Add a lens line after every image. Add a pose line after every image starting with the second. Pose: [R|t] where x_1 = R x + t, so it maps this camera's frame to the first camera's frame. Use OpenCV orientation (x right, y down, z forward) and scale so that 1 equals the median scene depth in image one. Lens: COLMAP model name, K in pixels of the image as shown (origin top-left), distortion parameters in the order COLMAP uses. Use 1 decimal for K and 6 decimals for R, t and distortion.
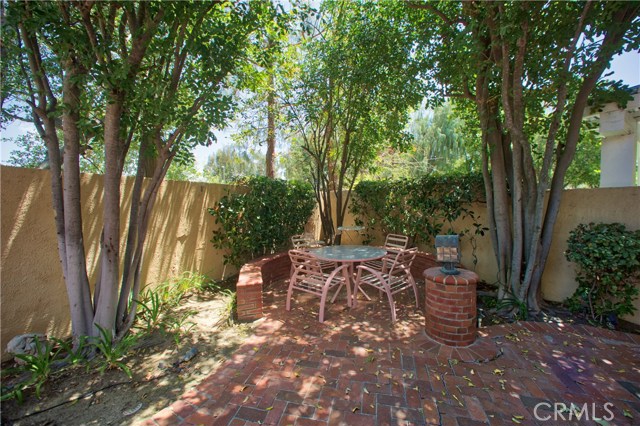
lens RADIAL K [[259.9, 0, 320.0], [0, 259.9, 213.0], [0, 0, 1]] dist [0.002050, 0.000486]
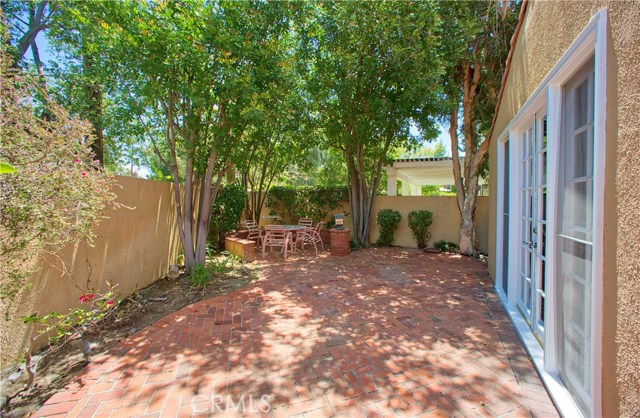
lens RADIAL K [[271.2, 0, 320.0], [0, 271.2, 209.0], [0, 0, 1]] dist [-0.000312, -0.000052]
pose [[0.866046, -0.001193, 0.499962, -0.742371], [0.005070, 0.999967, -0.006397, 0.041191], [-0.499938, 0.008074, 0.866024, -0.881357]]
